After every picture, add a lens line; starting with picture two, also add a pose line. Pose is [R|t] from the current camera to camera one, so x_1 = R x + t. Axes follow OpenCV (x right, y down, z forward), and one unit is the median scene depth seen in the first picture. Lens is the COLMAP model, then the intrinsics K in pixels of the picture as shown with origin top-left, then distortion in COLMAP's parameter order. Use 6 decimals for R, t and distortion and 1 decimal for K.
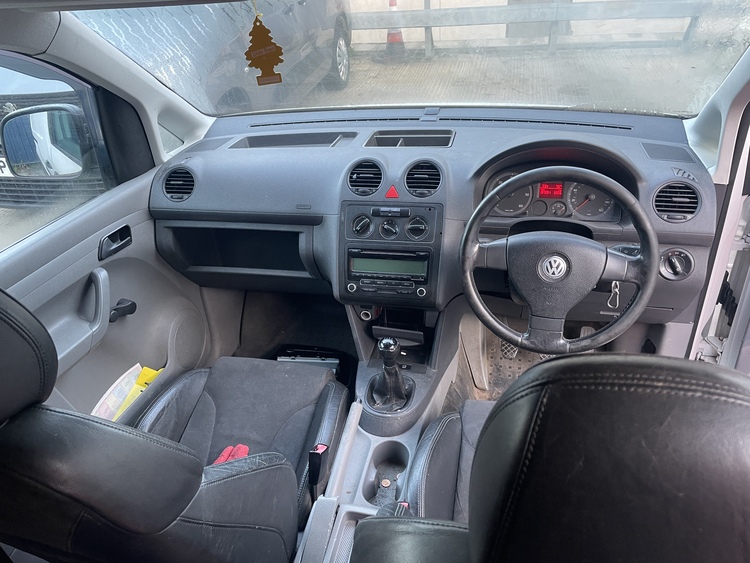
lens RADIAL K [[567.3, 0, 375.0], [0, 567.3, 281.5], [0, 0, 1]] dist [0.056356, 0.000216]
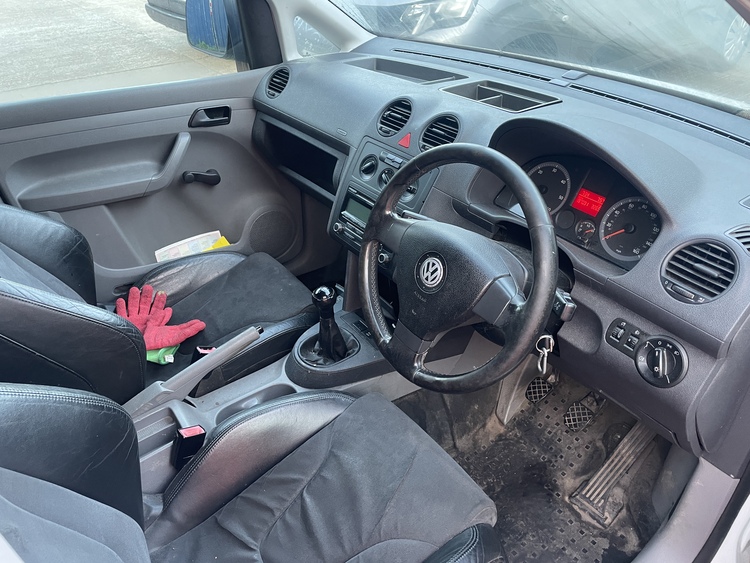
lens RADIAL K [[567.3, 0, 375.0], [0, 567.3, 281.5], [0, 0, 1]] dist [0.056356, 0.000216]
pose [[0.752988, 0.408244, -0.516088, 0.514364], [-0.374274, 0.910775, 0.174378, -0.092084], [0.541229, 0.061854, 0.838597, 0.252186]]
